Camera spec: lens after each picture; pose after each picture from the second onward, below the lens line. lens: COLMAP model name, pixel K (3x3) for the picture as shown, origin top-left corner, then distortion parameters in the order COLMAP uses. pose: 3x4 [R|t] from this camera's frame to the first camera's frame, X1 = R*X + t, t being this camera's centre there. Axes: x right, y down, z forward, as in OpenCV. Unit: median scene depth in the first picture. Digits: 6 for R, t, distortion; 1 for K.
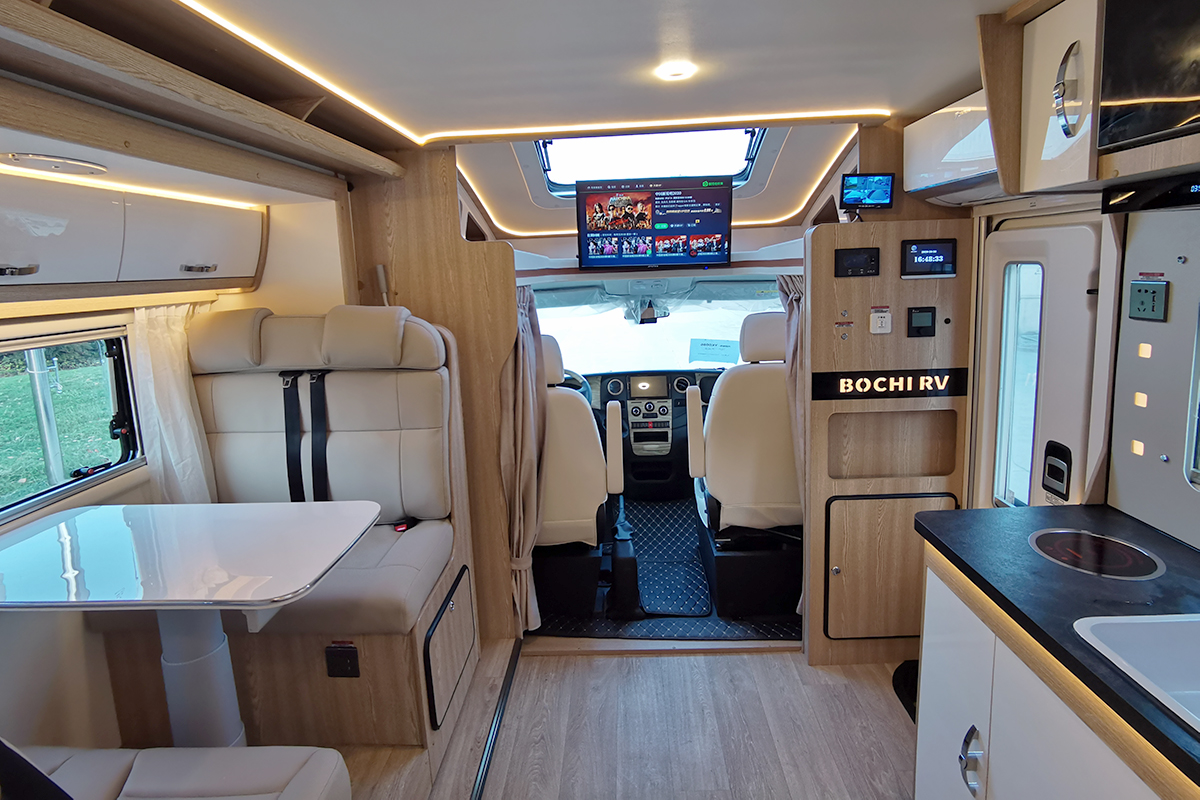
lens RADIAL K [[621.0, 0, 602.2], [0, 621.0, 346.6], [0, 0, 1]] dist [-0.007524, -0.001255]
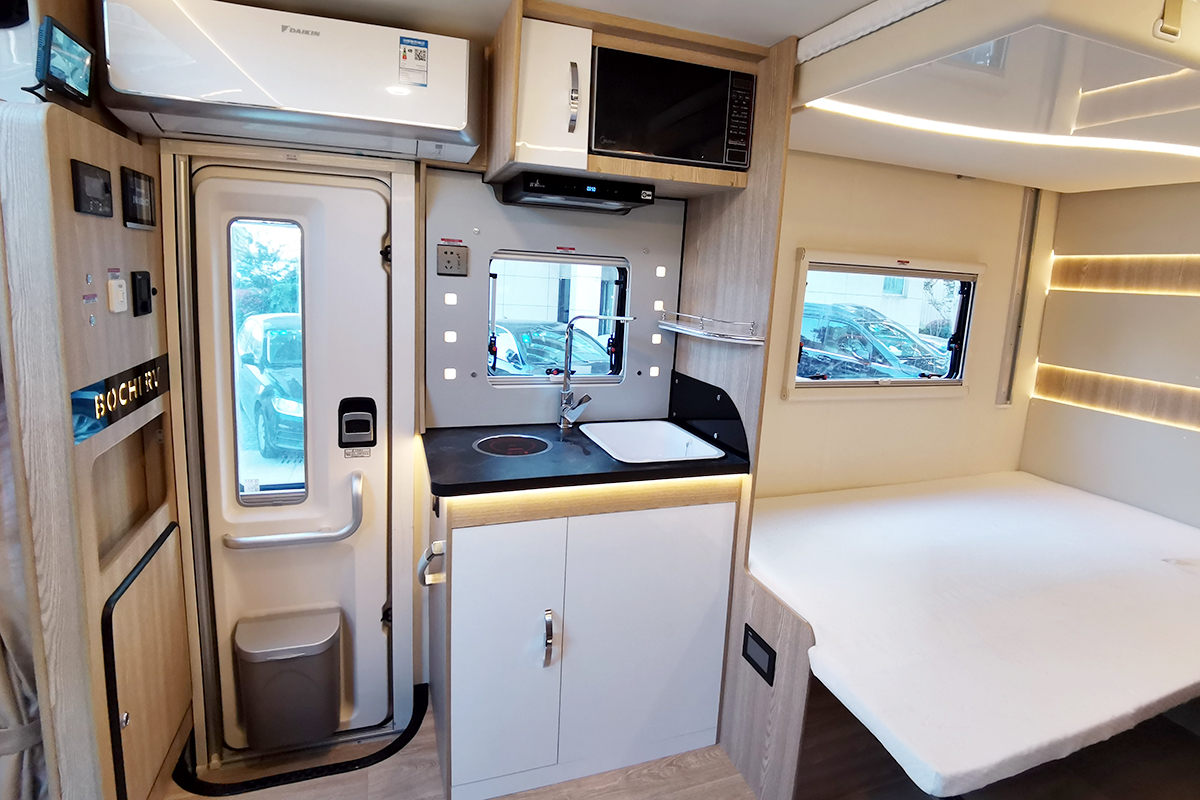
lens RADIAL K [[598.9, 0, 595.4], [0, 598.9, 362.2], [0, 0, 1]] dist [-0.008043, -0.001116]
pose [[-0.358616, -0.115113, 0.926360, -0.284841], [0.093063, 0.983015, 0.158180, -0.022511], [-0.928835, 0.142935, -0.341812, 0.775540]]
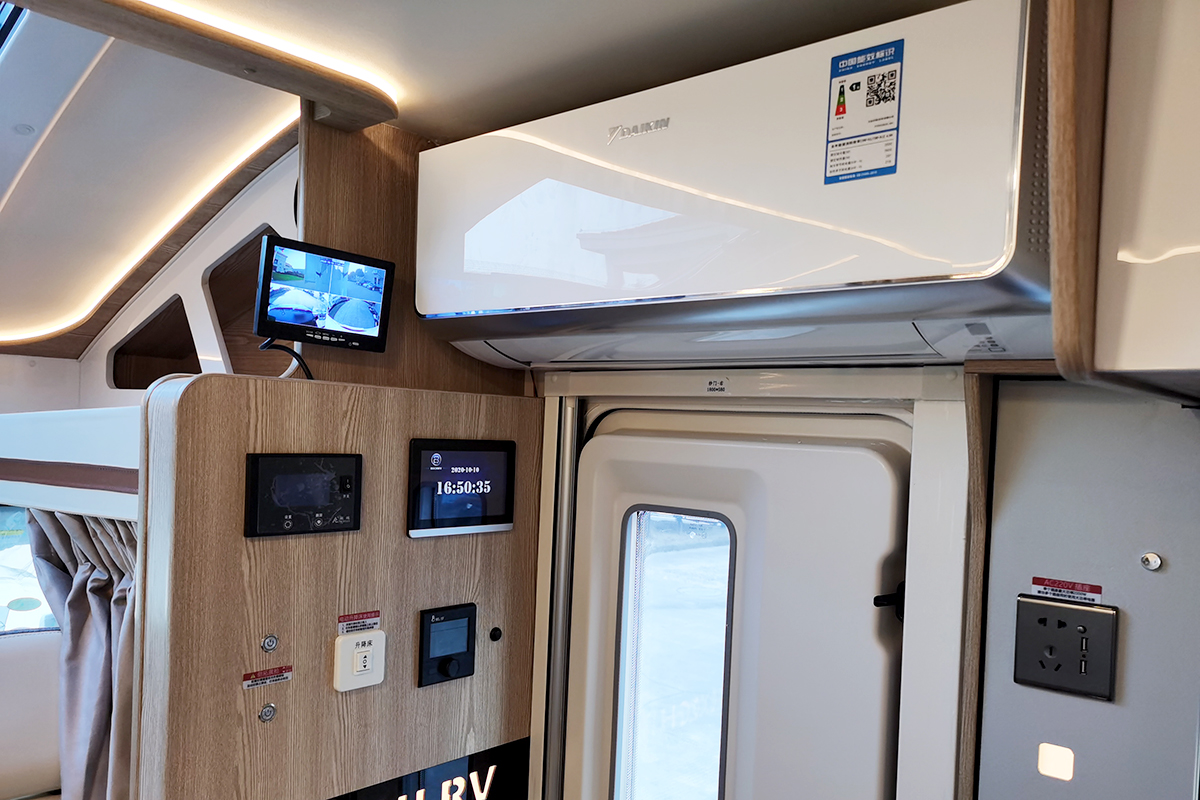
lens RADIAL K [[929.1, 0, 600.5], [0, 929.1, 446.3], [0, 0, 1]] dist [-0.003298, -0.008624]
pose [[0.639981, 0.050311, 0.766741, 0.116924], [0.035606, 0.994841, -0.094997, -0.106678], [-0.767565, 0.088097, 0.634888, 0.540815]]
